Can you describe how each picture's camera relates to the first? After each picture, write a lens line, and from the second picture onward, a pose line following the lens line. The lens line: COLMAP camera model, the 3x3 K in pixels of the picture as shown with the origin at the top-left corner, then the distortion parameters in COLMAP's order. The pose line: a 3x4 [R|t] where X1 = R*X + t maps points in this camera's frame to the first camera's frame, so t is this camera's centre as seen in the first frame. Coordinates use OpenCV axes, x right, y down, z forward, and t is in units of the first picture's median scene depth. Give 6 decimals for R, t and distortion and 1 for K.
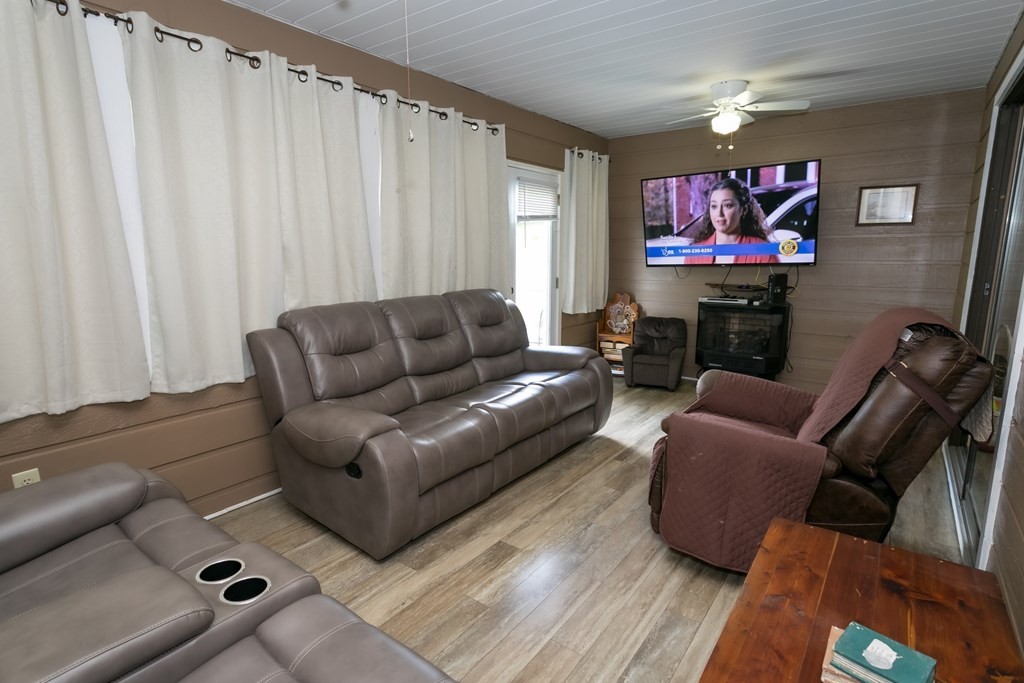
lens RADIAL K [[513.9, 0, 512.0], [0, 513.9, 341.5], [0, 0, 1]] dist [0.000242, -0.000074]
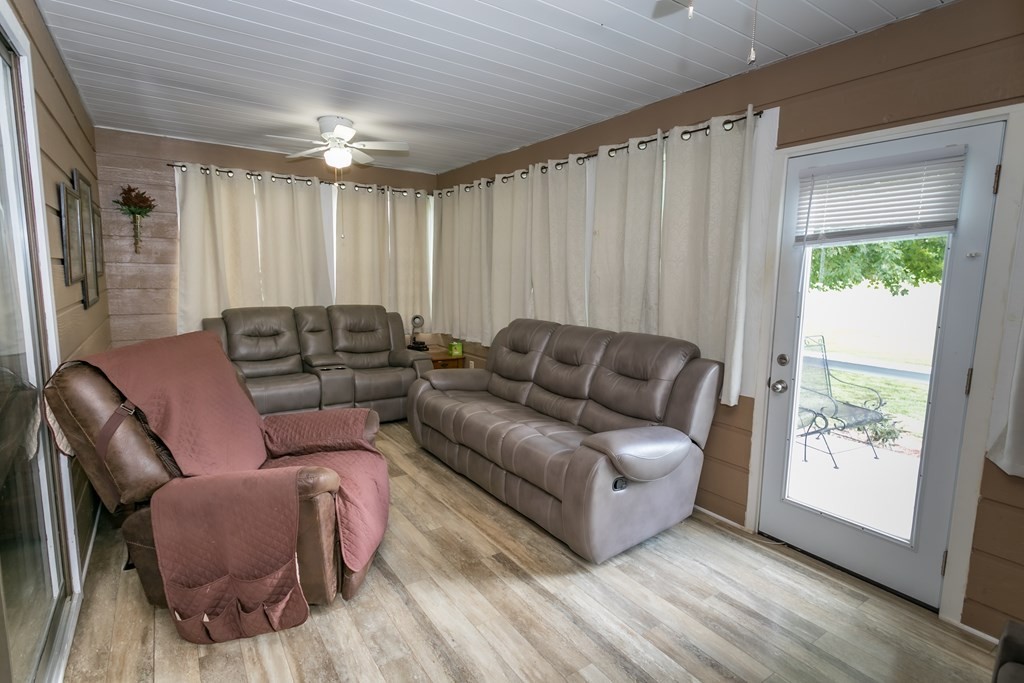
lens RADIAL K [[513.9, 0, 512.0], [0, 513.9, 341.5], [0, 0, 1]] dist [0.000242, -0.000074]
pose [[-0.318526, 0.115548, -0.940845, 0.964540], [-0.191745, 0.964170, 0.183329, -0.245001], [0.928318, 0.238797, -0.284958, 1.258451]]
